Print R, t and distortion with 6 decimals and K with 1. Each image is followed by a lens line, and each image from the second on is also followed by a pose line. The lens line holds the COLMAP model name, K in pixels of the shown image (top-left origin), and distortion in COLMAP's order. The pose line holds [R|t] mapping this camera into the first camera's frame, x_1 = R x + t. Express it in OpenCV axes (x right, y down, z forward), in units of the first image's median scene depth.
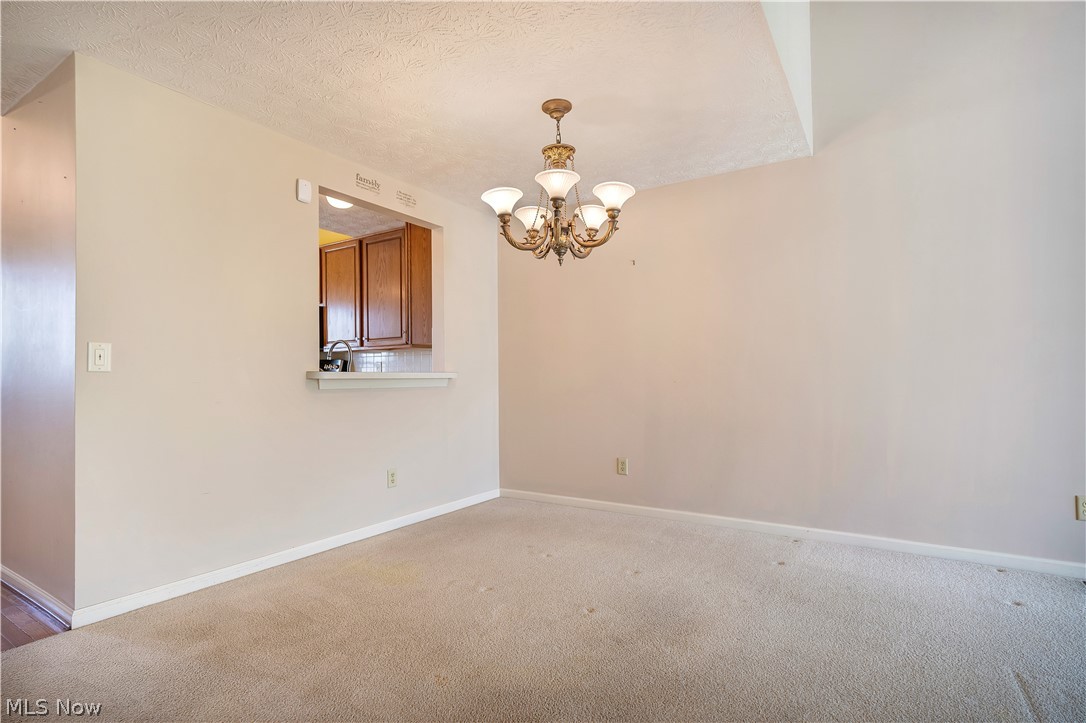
lens RADIAL K [[533.6, 0, 525.1], [0, 533.6, 371.3], [0, 0, 1]] dist [-0.001812, -0.000448]
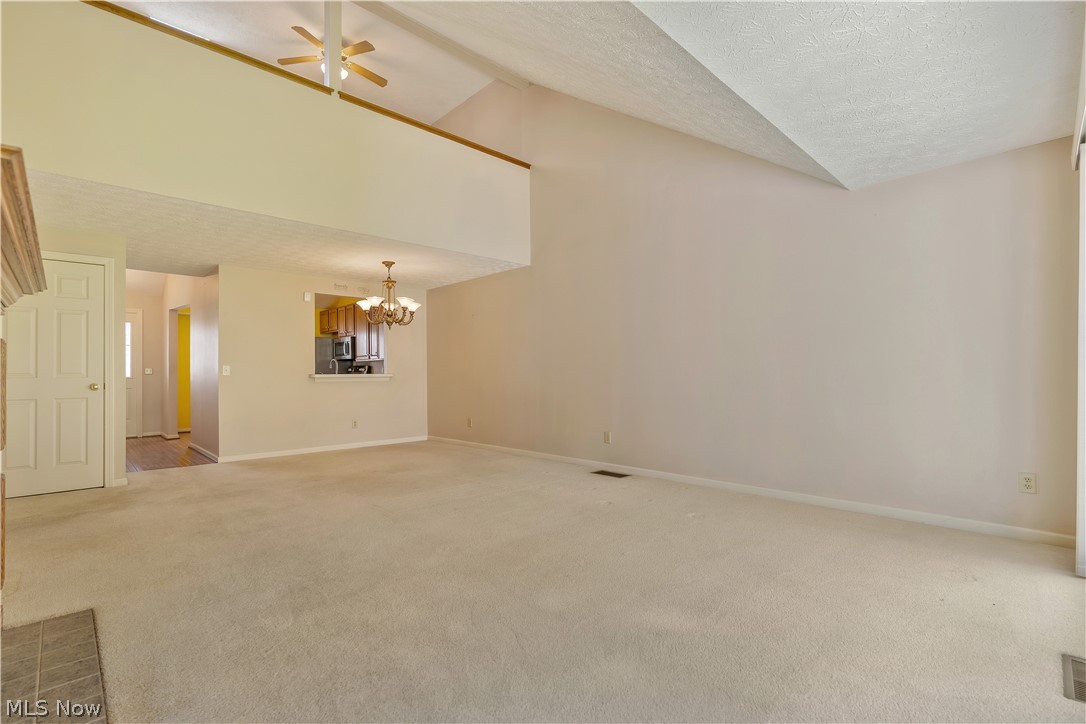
lens RADIAL K [[493.6, 0, 528.9], [0, 493.6, 366.0], [0, 0, 1]] dist [-0.001845, -0.000162]
pose [[0.966605, -0.007569, -0.256159, 1.207932], [0.007224, 0.999971, -0.002289, -0.027985], [0.256169, 0.000362, 0.966632, -0.950712]]
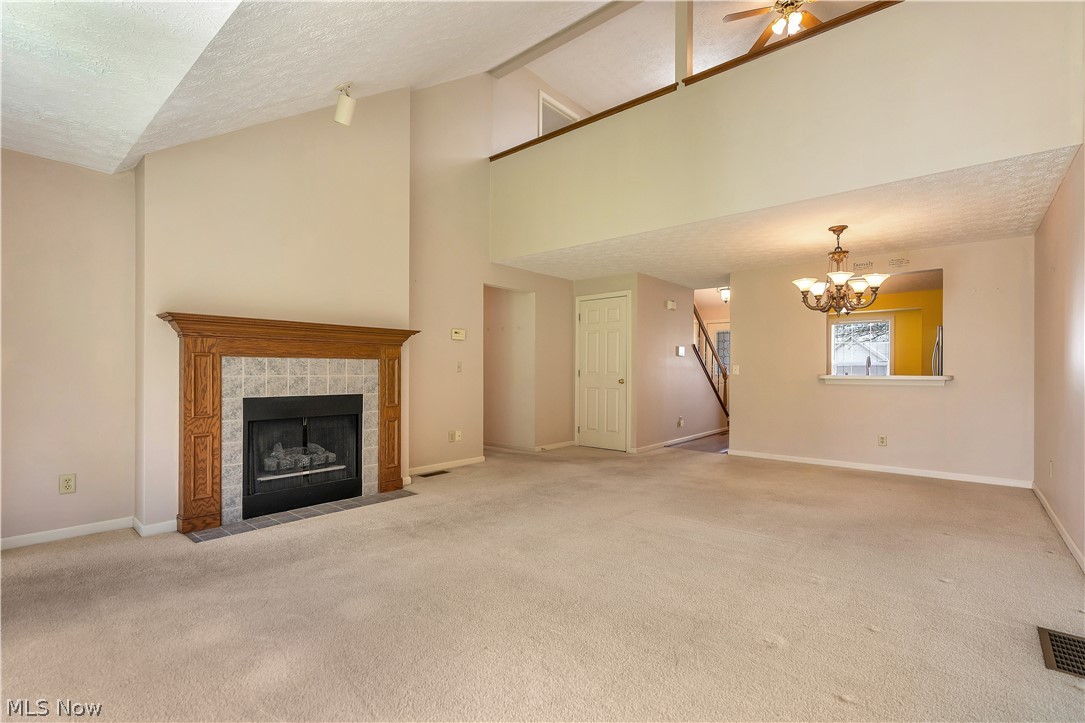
lens RADIAL K [[494.1, 0, 543.3], [0, 494.1, 371.2], [0, 0, 1]] dist [-0.002297, 0.000471]
pose [[-0.126140, 0.004278, -0.992003, 1.799204], [0.008228, 0.999961, 0.003267, -0.031364], [0.991978, -0.007750, -0.126170, 0.214713]]
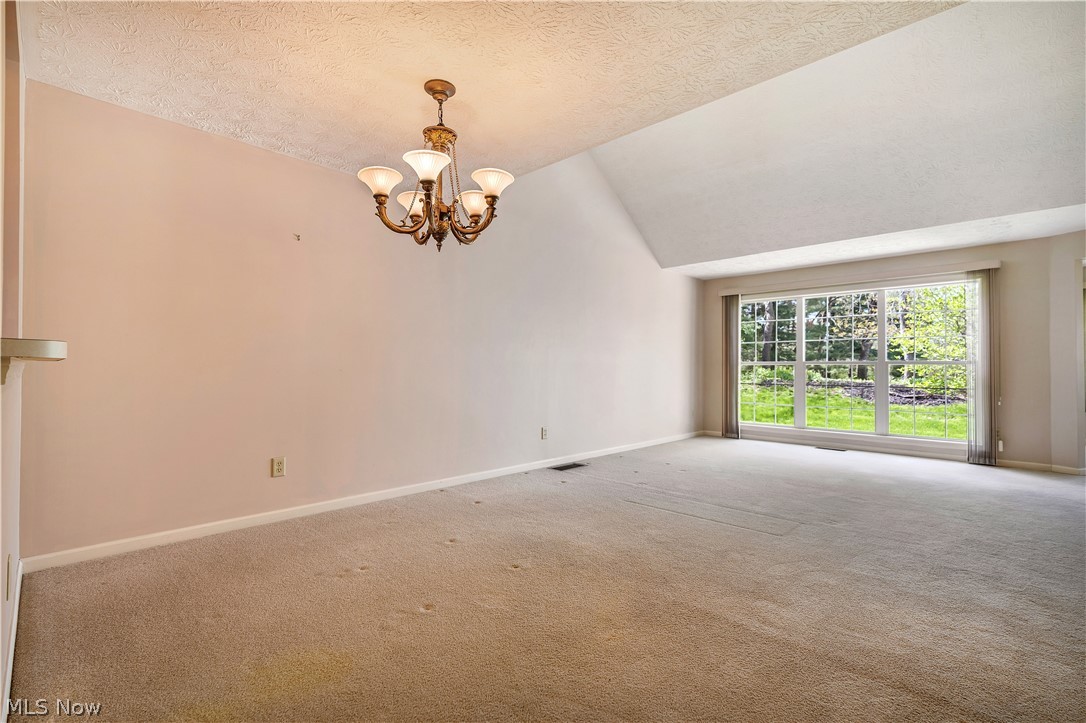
lens RADIAL K [[493.6, 0, 543.0], [0, 493.6, 361.5], [0, 0, 1]] dist [-0.002967, -0.000084]
pose [[0.178241, 0.020990, 0.983763, -0.784331], [-0.022397, 0.999600, -0.017270, 0.014627], [-0.983732, -0.018955, 0.178639, 0.632366]]
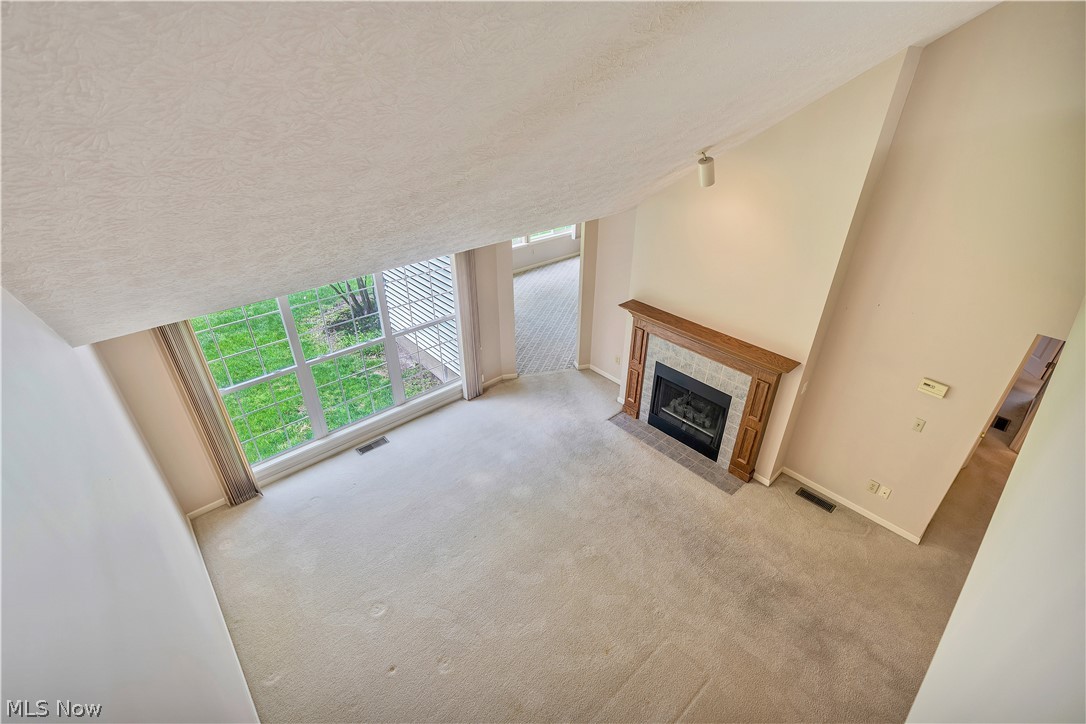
lens RADIAL K [[493.6, 0, 543.0], [0, 493.6, 362.0], [0, 0, 1]] dist [-0.002967, -0.000084]
pose [[-0.965544, -0.131216, 0.224739, 0.615157], [-0.001976, 0.867252, 0.497866, -0.954499], [-0.260233, 0.480268, -0.837629, 1.072672]]
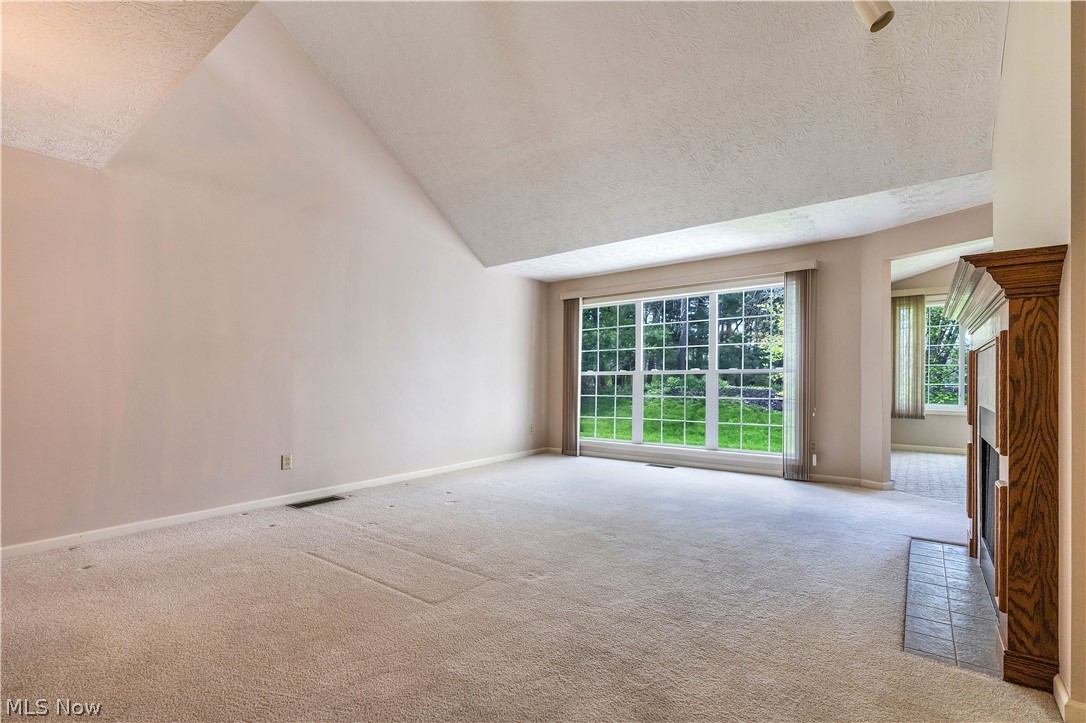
lens RADIAL K [[494.2, 0, 555.1], [0, 494.2, 379.4], [0, 0, 1]] dist [-0.006820, 0.000010]
pose [[0.061783, 0.003749, 0.998083, -0.426263], [-0.010388, 0.999941, -0.003113, -0.006239], [-0.998036, -0.010176, 0.061818, 0.054407]]
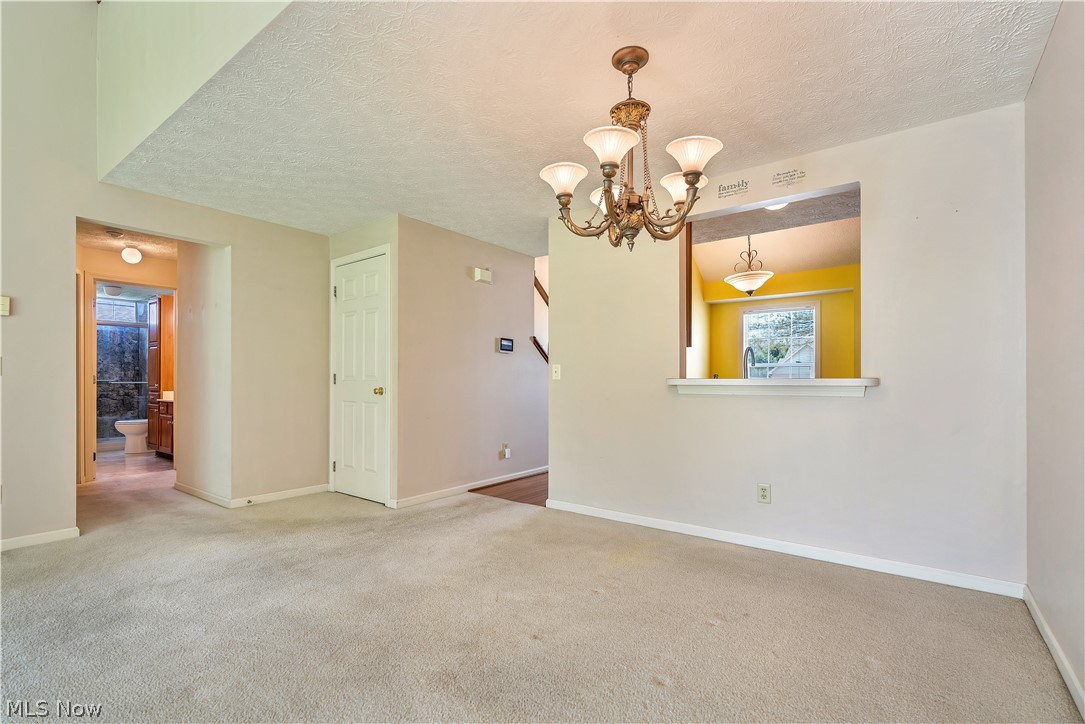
lens RADIAL K [[499.7, 0, 542.8], [0, 499.7, 380.4], [0, 0, 1]] dist [-0.006764, -0.000365]
pose [[-0.065455, 0.004506, -0.997845, 0.831410], [0.011750, 0.999924, 0.003745, -0.002840], [0.997786, -0.011479, -0.065503, 0.885271]]
